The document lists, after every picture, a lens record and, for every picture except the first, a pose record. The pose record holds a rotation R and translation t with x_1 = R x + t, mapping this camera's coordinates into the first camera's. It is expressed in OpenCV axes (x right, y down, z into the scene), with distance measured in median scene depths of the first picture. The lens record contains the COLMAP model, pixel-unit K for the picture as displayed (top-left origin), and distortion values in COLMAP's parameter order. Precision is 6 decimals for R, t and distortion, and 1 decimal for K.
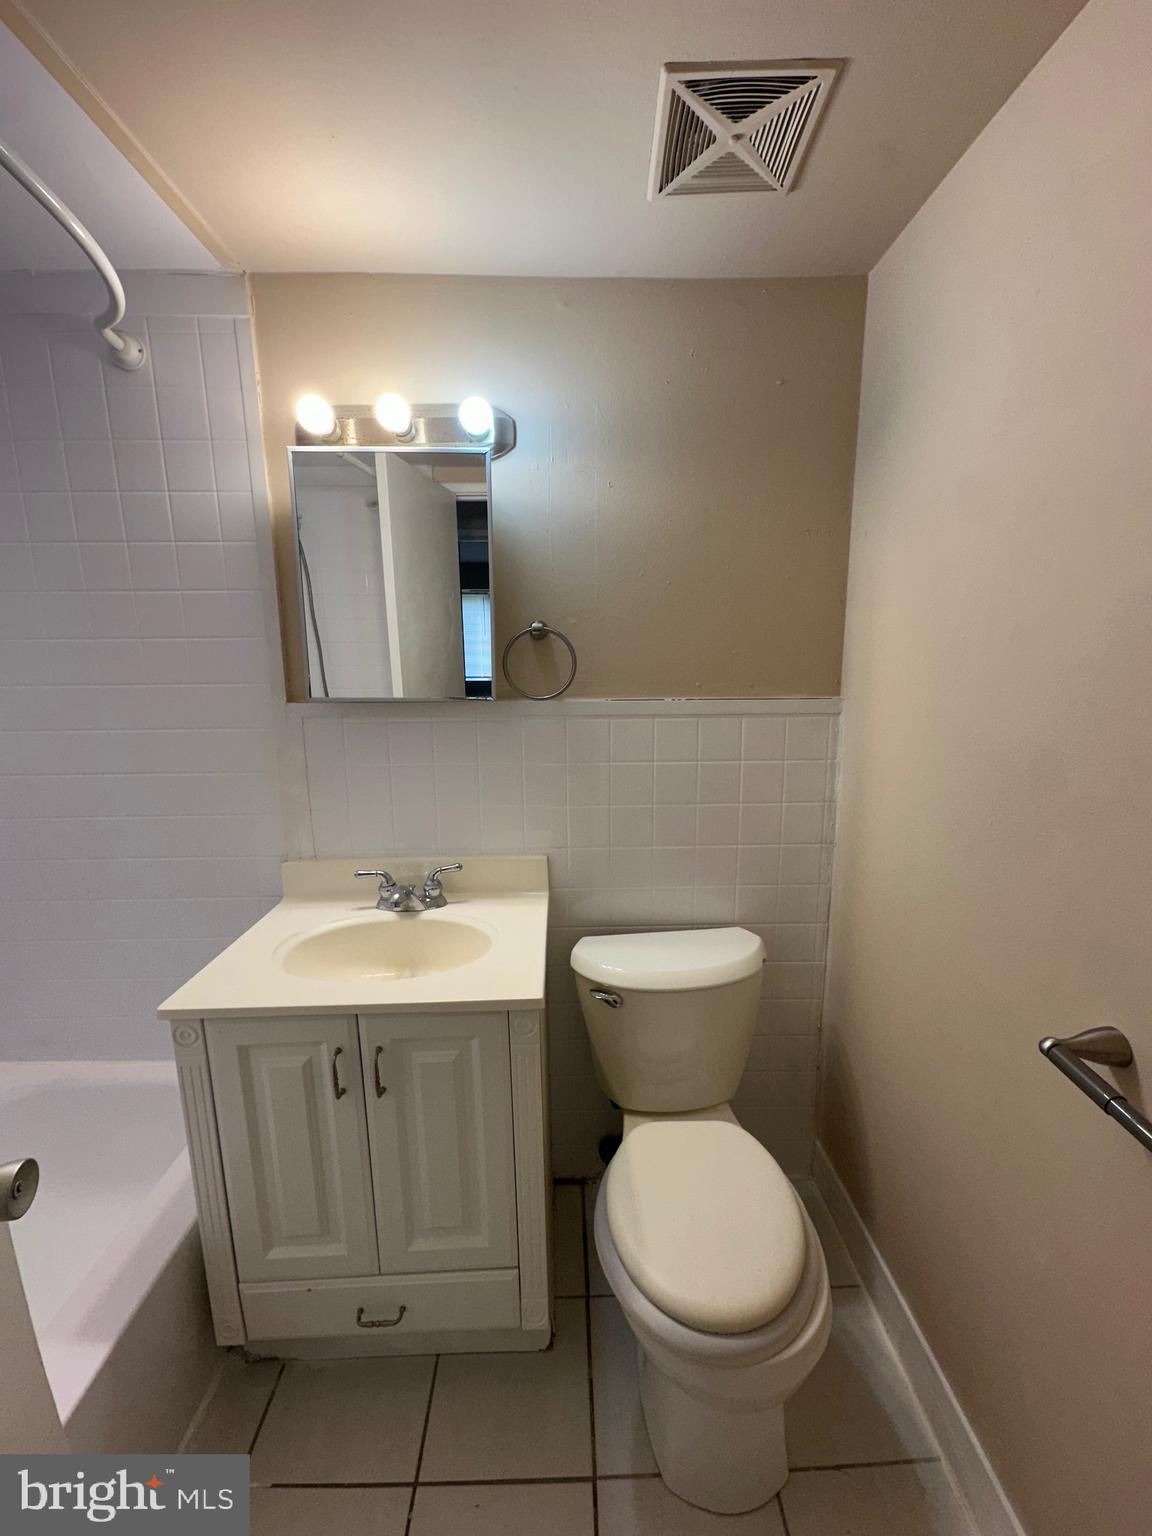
lens RADIAL K [[609.9, 0, 579.3], [0, 609.9, 768.3], [0, 0, 1]] dist [-0.004193, 0.000382]
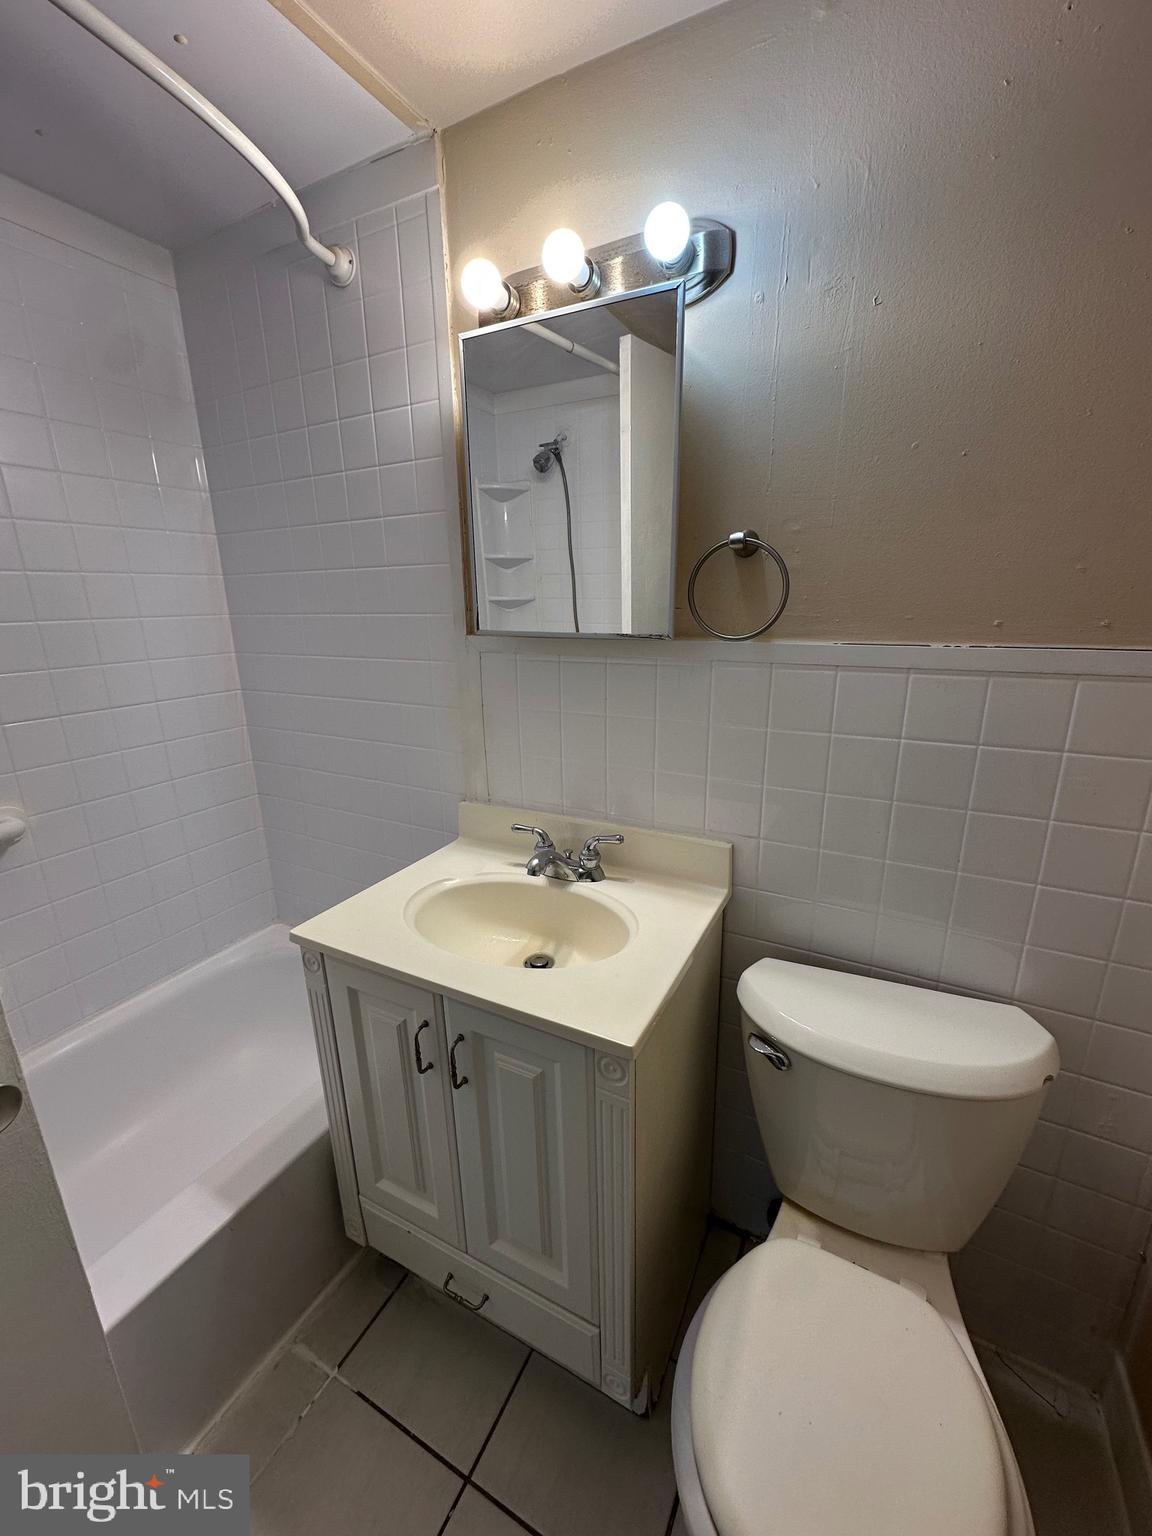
lens RADIAL K [[609.9, 0, 573.8], [0, 609.9, 767.9], [0, 0, 1]] dist [-0.004193, 0.000382]
pose [[0.871090, 0.127468, -0.474294, 0.142340], [-0.078137, 0.989400, 0.122399, -0.035515], [0.484869, -0.069560, 0.871816, 0.262790]]
